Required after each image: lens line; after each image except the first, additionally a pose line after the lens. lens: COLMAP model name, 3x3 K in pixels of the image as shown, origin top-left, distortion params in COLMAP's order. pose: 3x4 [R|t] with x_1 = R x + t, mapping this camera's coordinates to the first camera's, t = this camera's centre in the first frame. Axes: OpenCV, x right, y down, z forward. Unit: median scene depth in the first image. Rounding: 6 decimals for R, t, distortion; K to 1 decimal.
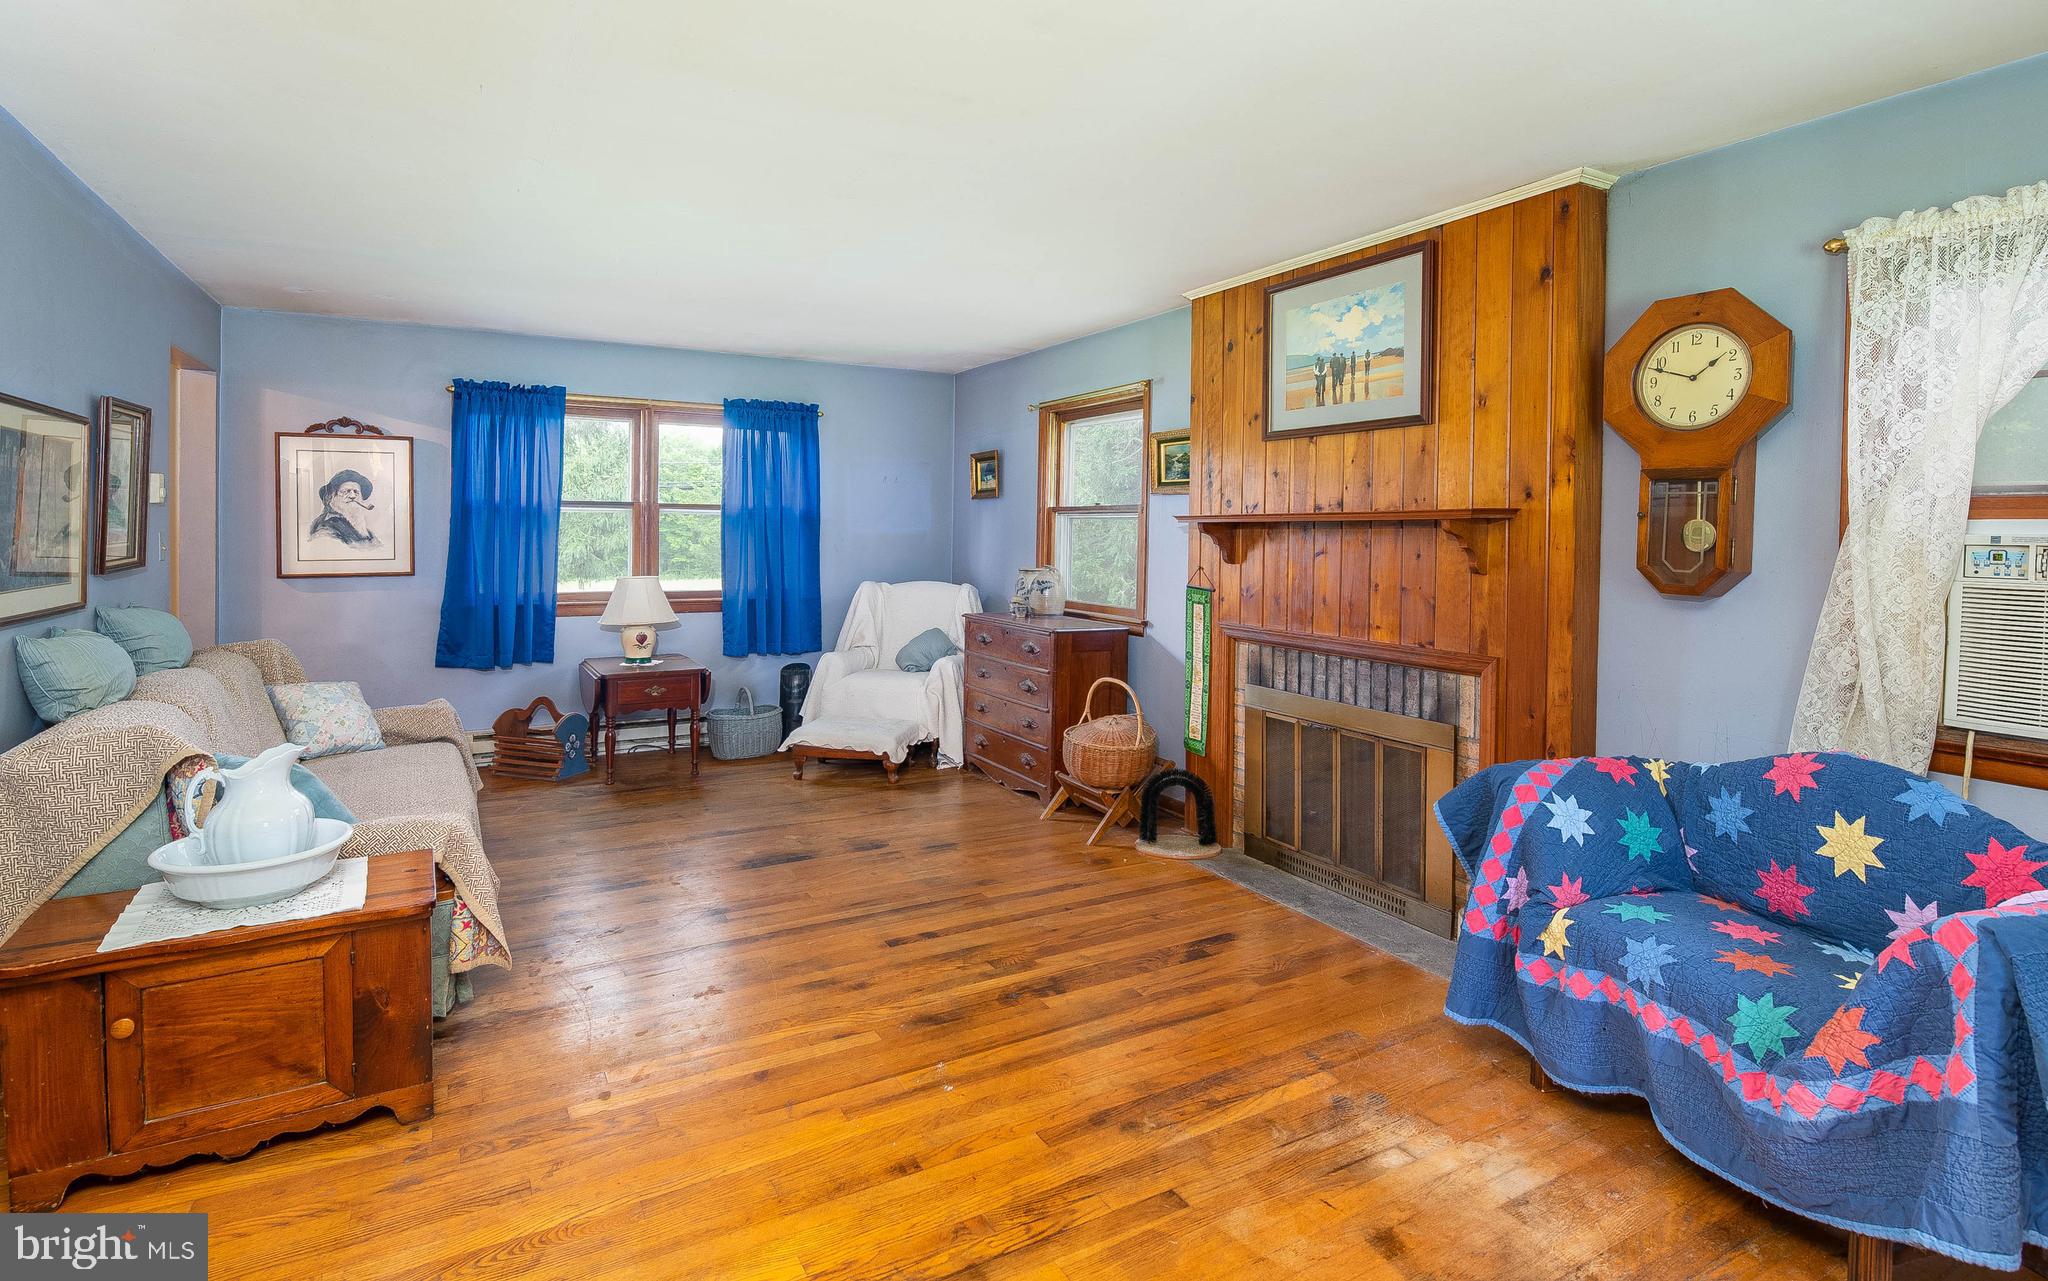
lens RADIAL K [[981.7, 0, 976.6], [0, 981.7, 558.4], [0, 0, 1]] dist [-0.012307, -0.000935]
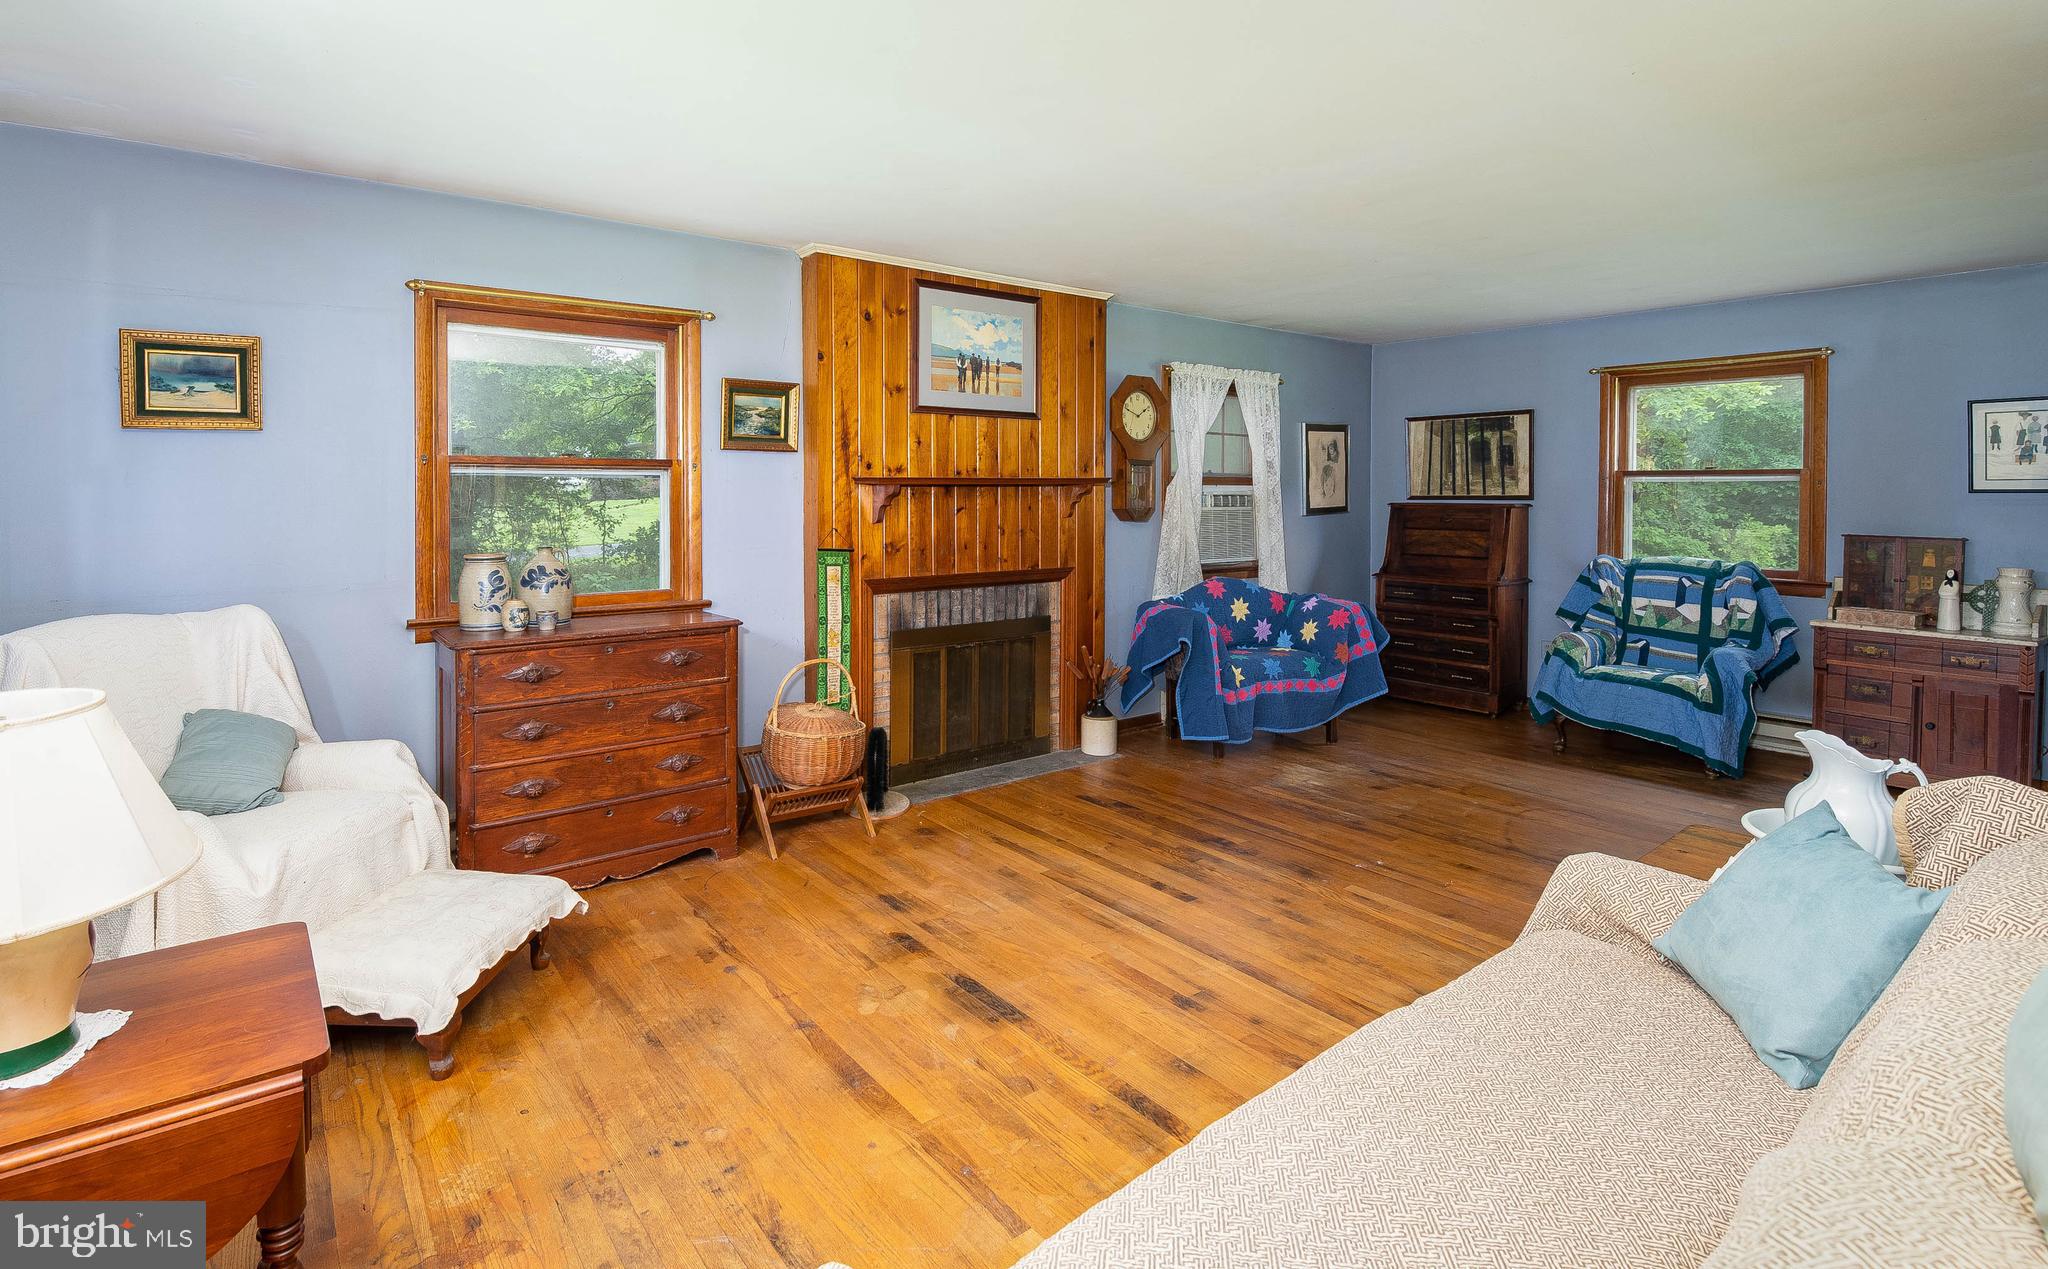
lens RADIAL K [[981.7, 0, 1006.9], [0, 981.7, 504.0], [0, 0, 1]] dist [-0.012307, -0.000935]
pose [[-0.170726, -0.027060, 0.984947, -0.973120], [0.022946, 0.999243, 0.031430, -0.053627], [-0.985051, 0.027966, -0.169976, 1.246592]]
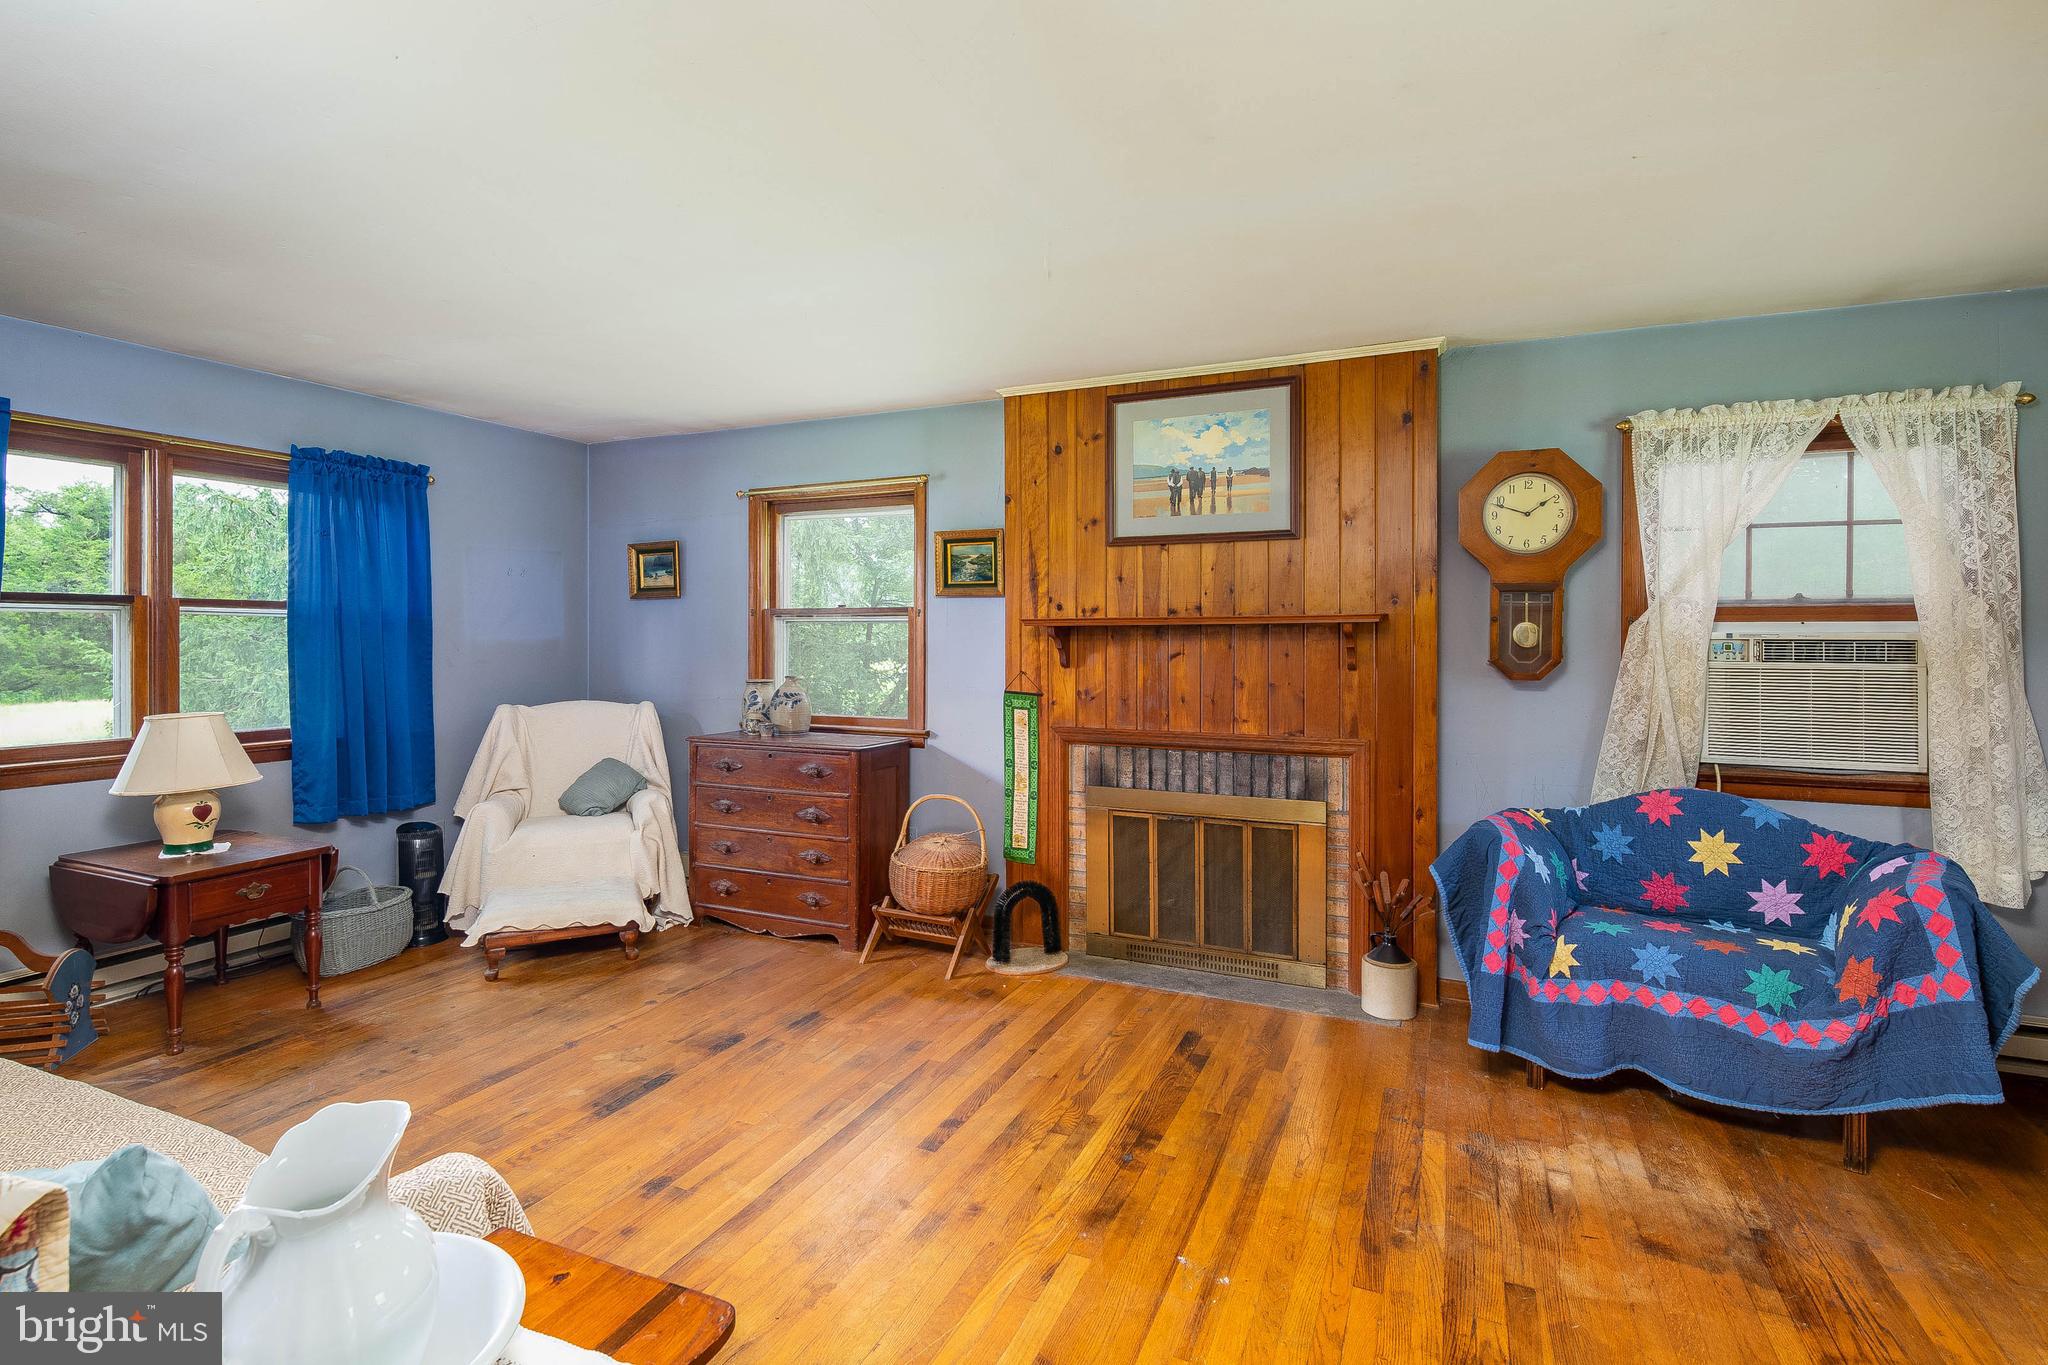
lens RADIAL K [[985.0, 0, 993.6], [0, 985.0, 656.6], [0, 0, 1]] dist [-0.002167, -0.005103]
pose [[0.799021, -0.021308, 0.600925, -0.482078], [0.024473, 0.999696, 0.002908, -0.011835], [-0.600805, 0.012383, 0.799300, 0.288876]]
